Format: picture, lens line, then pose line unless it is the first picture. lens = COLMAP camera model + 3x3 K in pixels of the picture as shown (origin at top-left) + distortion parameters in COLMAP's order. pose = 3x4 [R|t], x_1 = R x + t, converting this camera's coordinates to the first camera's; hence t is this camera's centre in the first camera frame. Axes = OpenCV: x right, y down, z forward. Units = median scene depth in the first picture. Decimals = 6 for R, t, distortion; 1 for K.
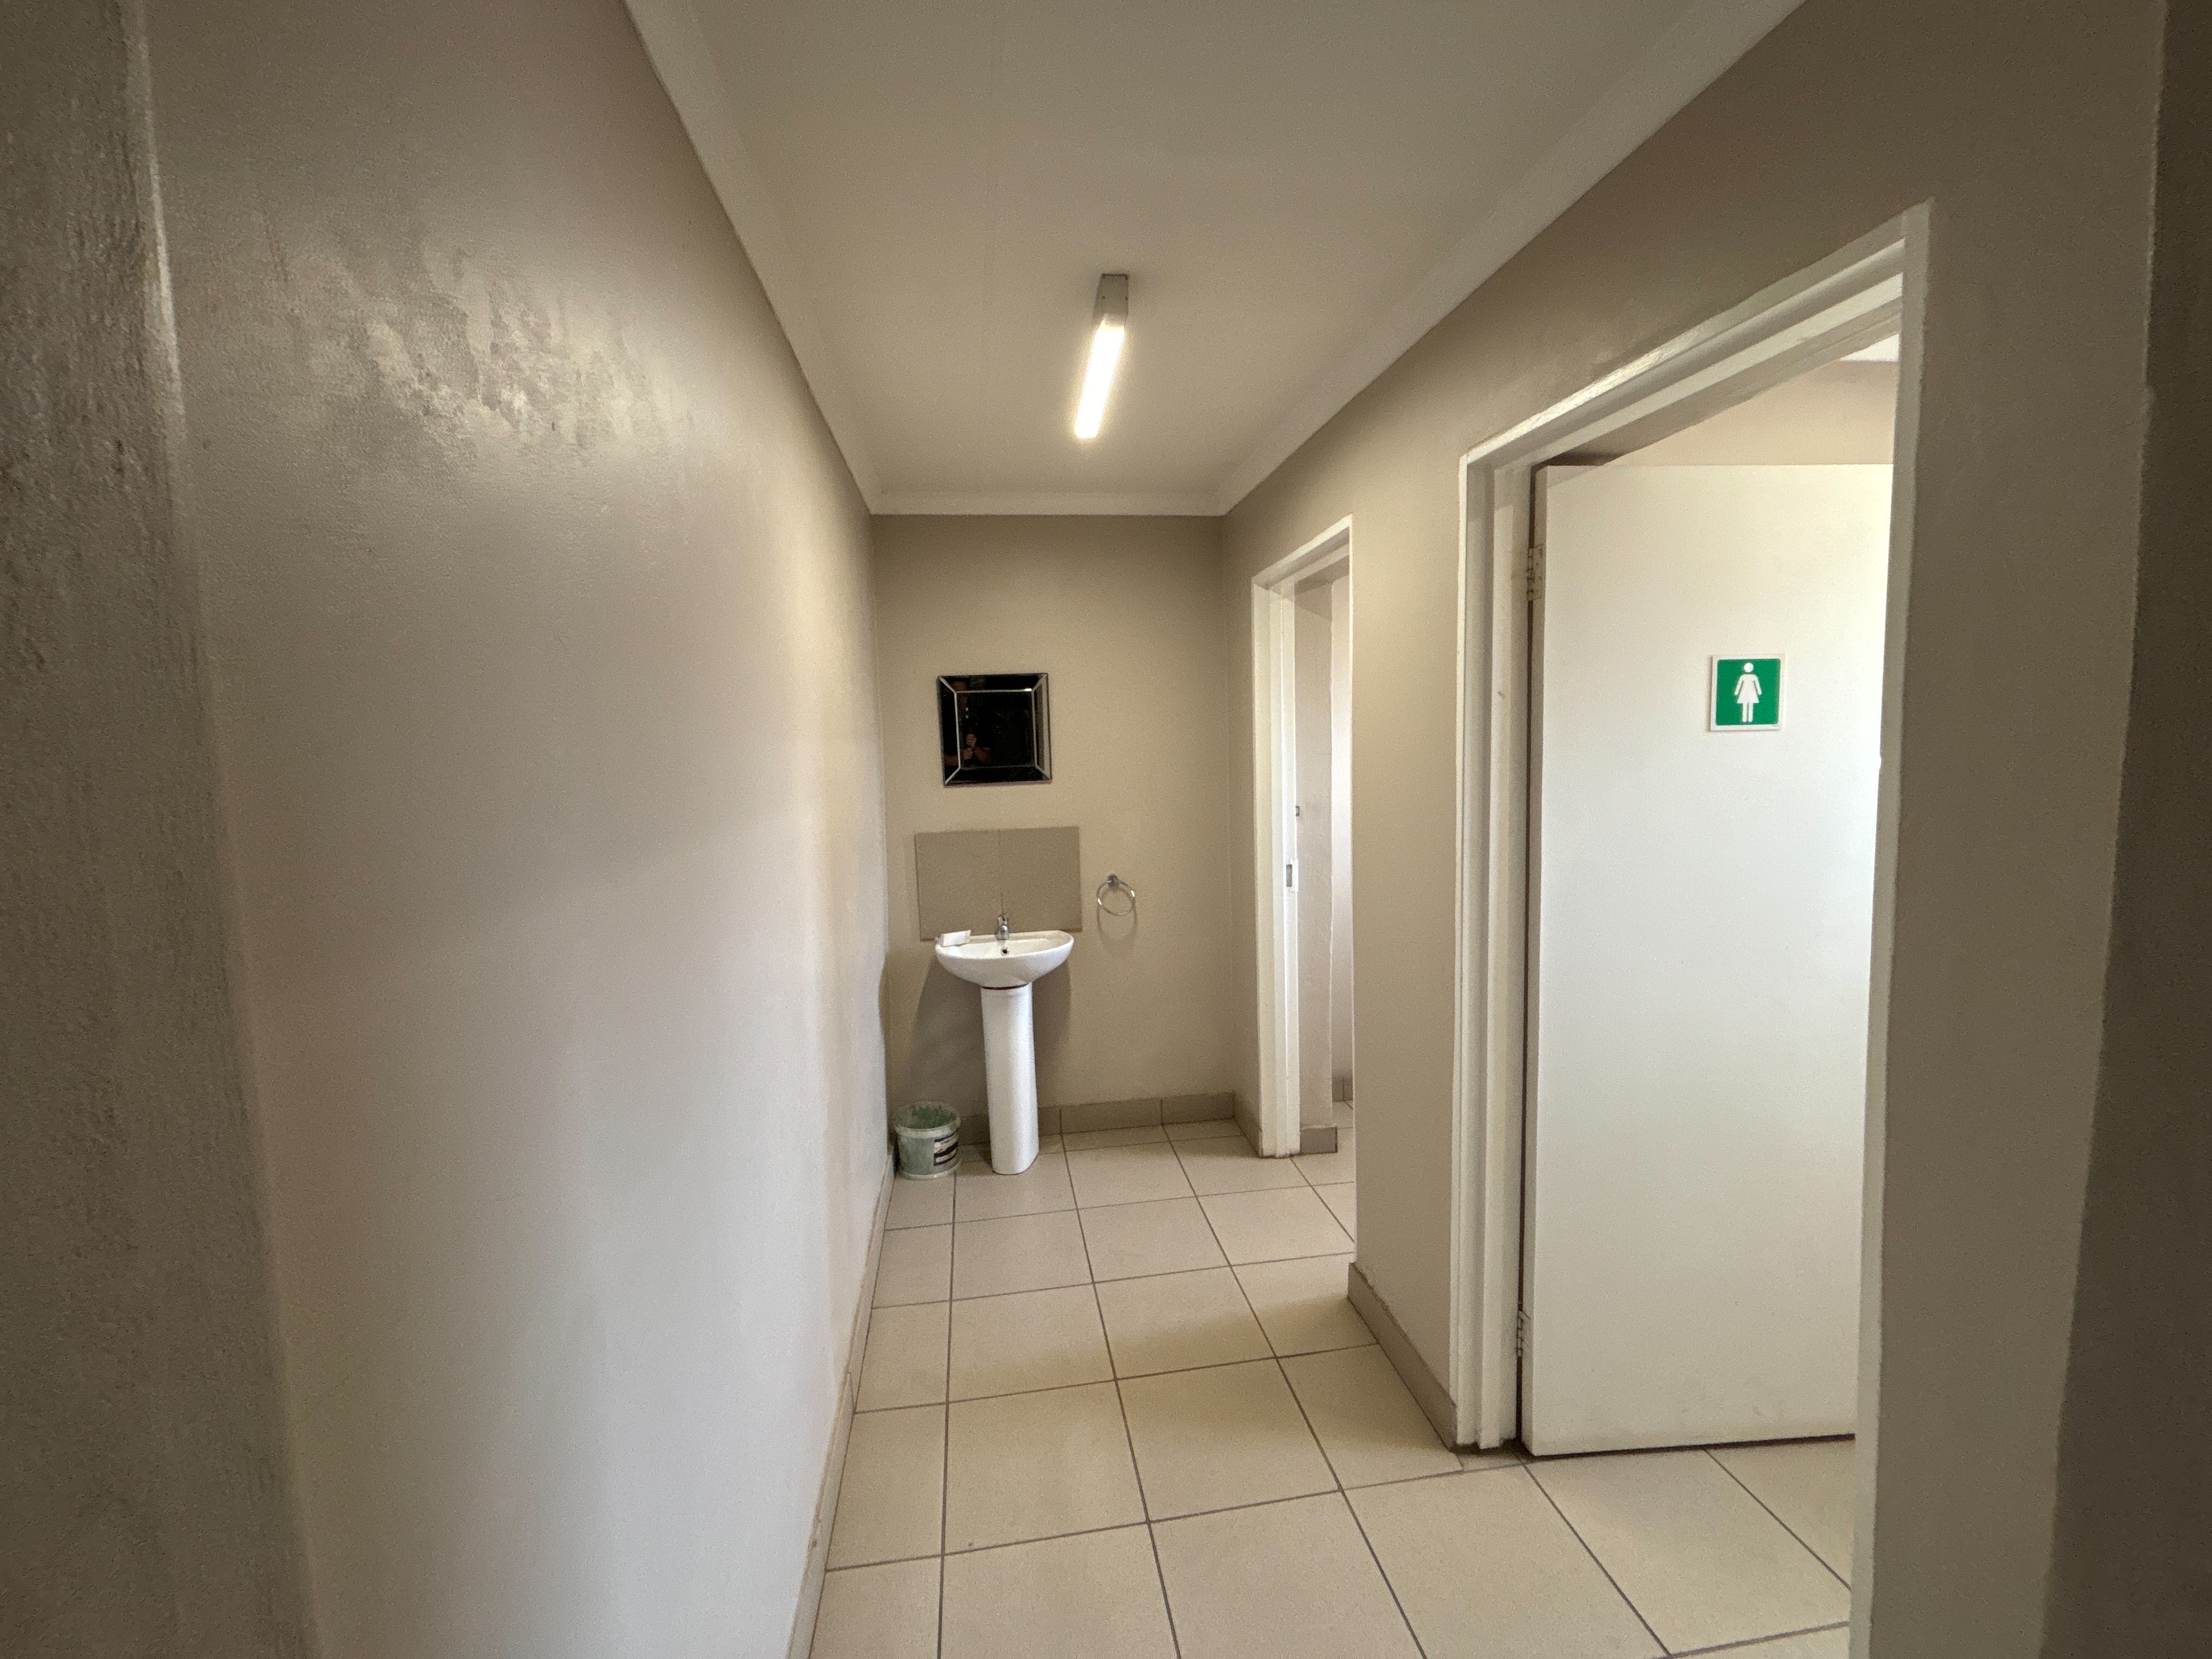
lens RADIAL K [[893.5, 0, 1102.1], [0, 893.5, 824.2], [0, 0, 1]] dist [-0.000909, 0.000160]
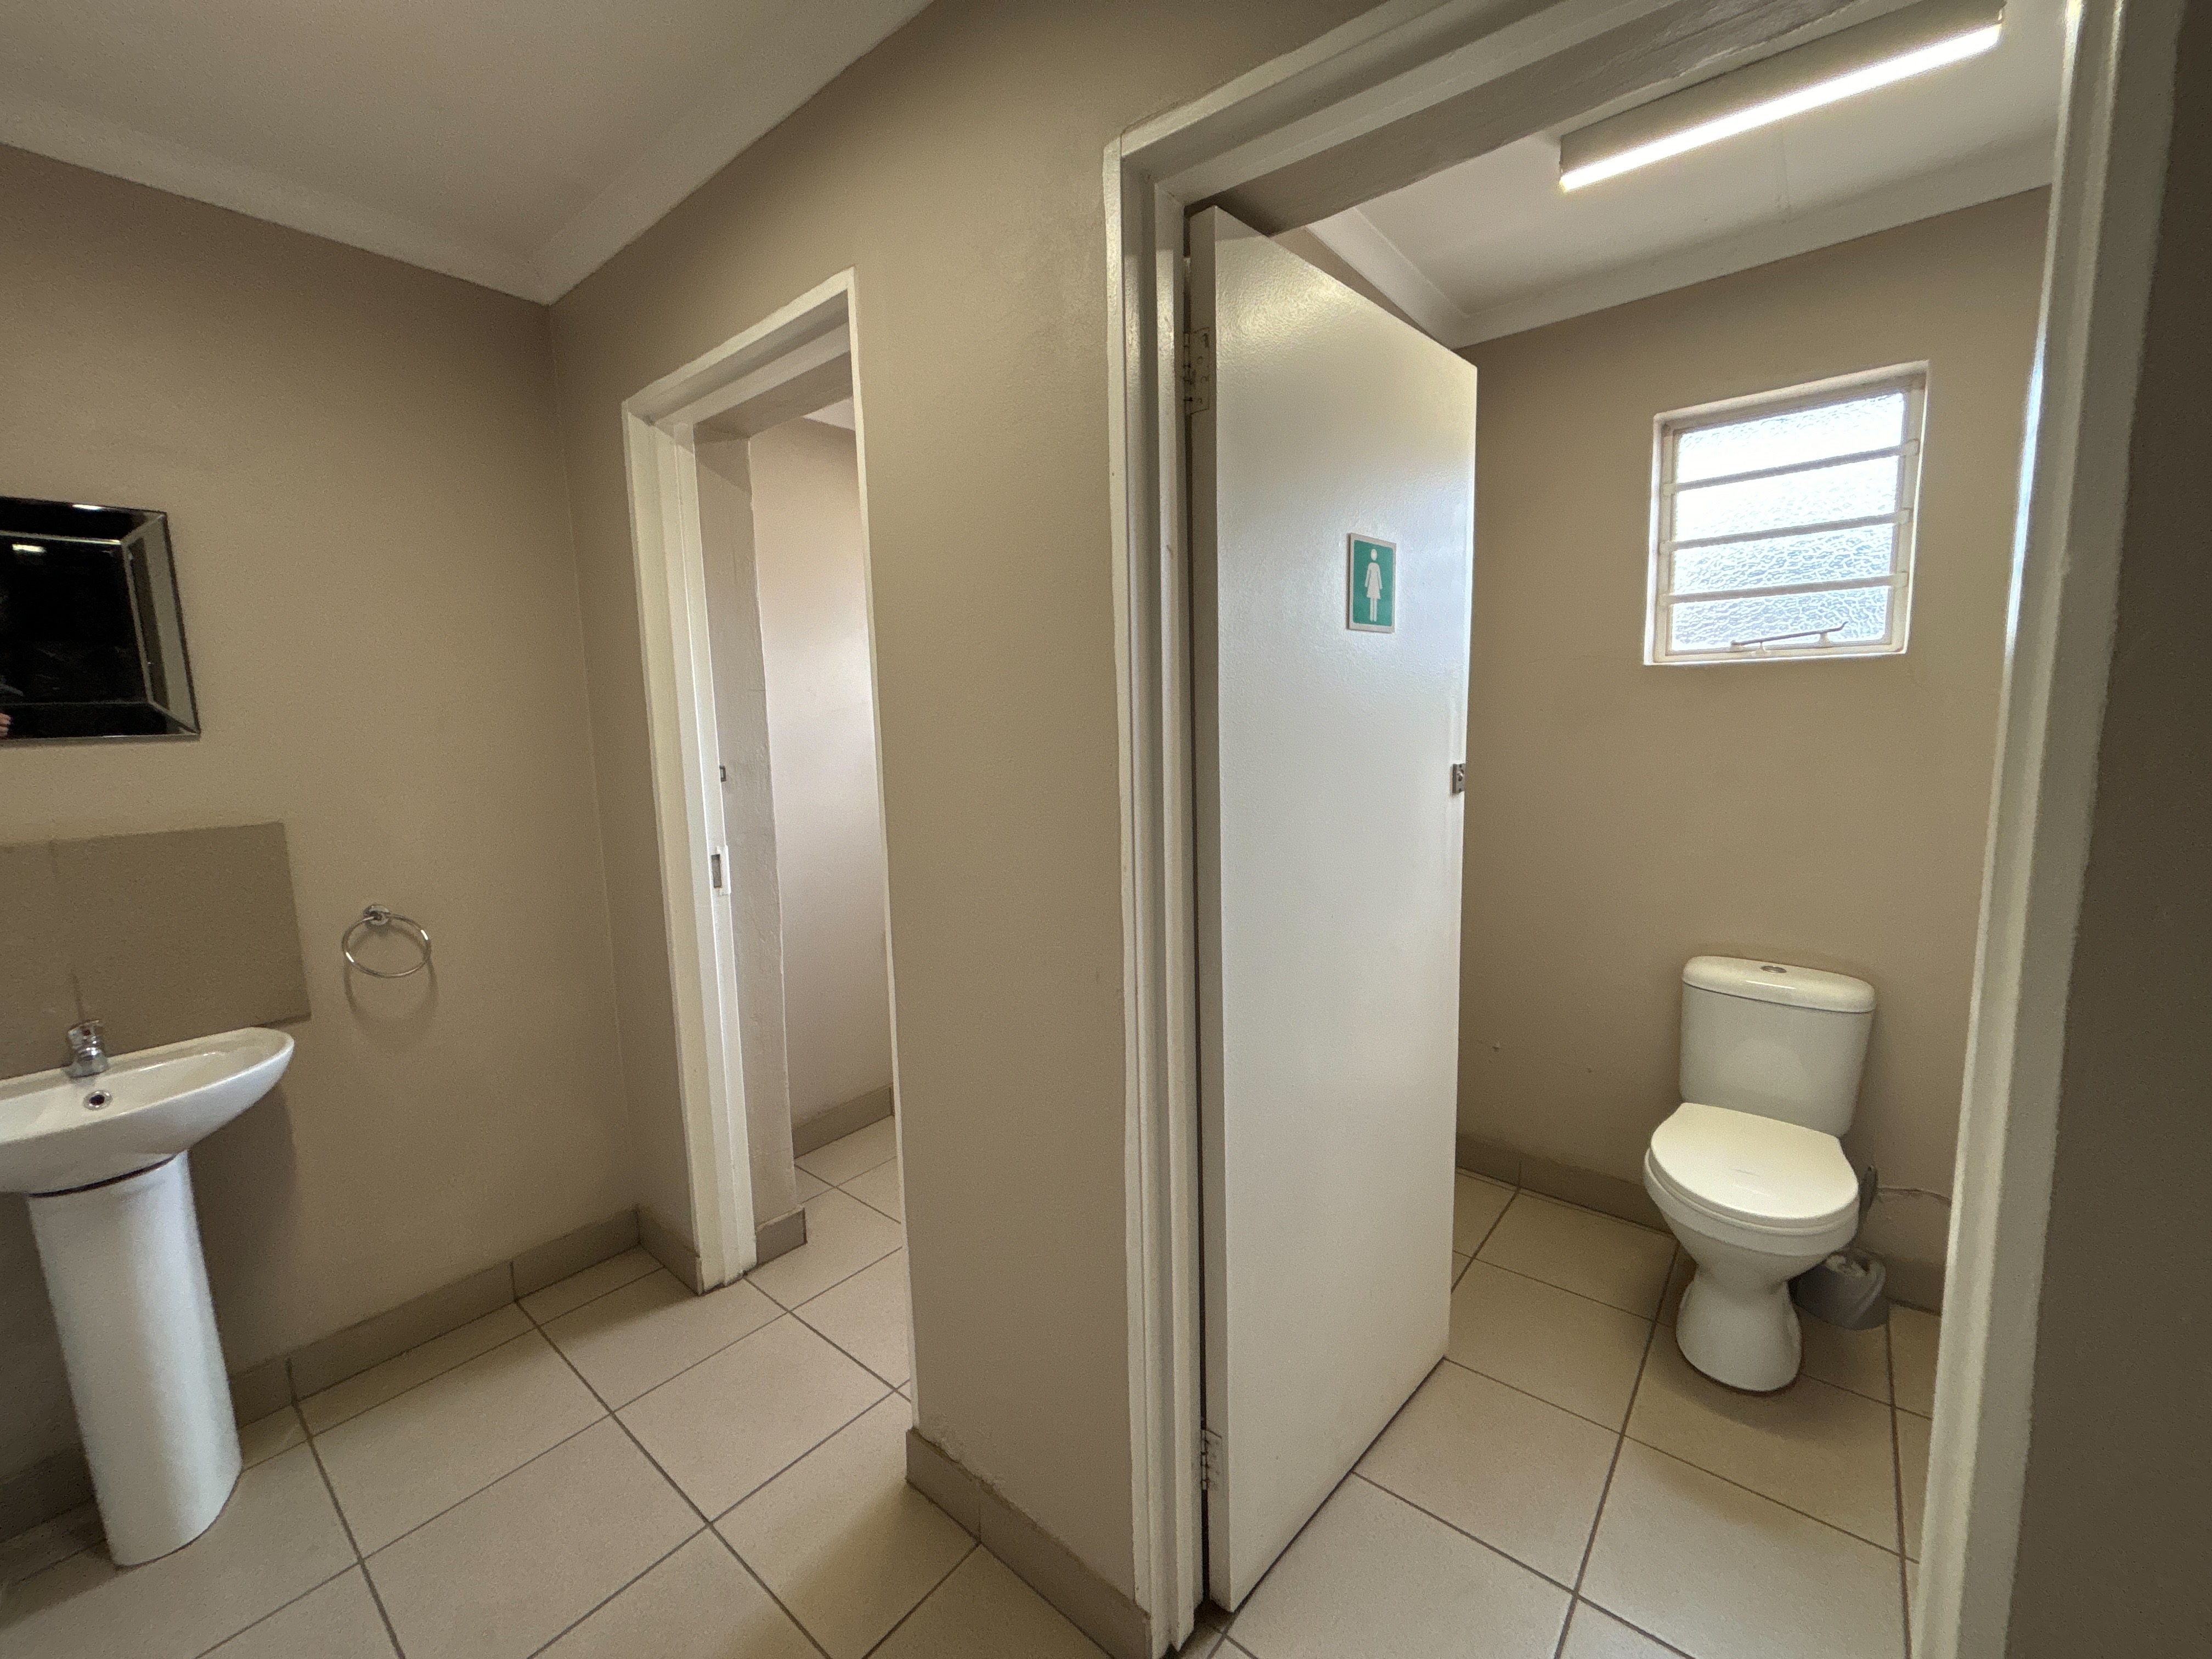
lens RADIAL K [[893.5, 0, 1102.1], [0, 893.5, 824.2], [0, 0, 1]] dist [-0.000909, 0.000160]
pose [[0.738229, -0.076907, 0.670151, -0.023089], [0.065527, 0.996957, 0.042228, 0.012963], [-0.671360, 0.012739, 0.741022, 0.307709]]
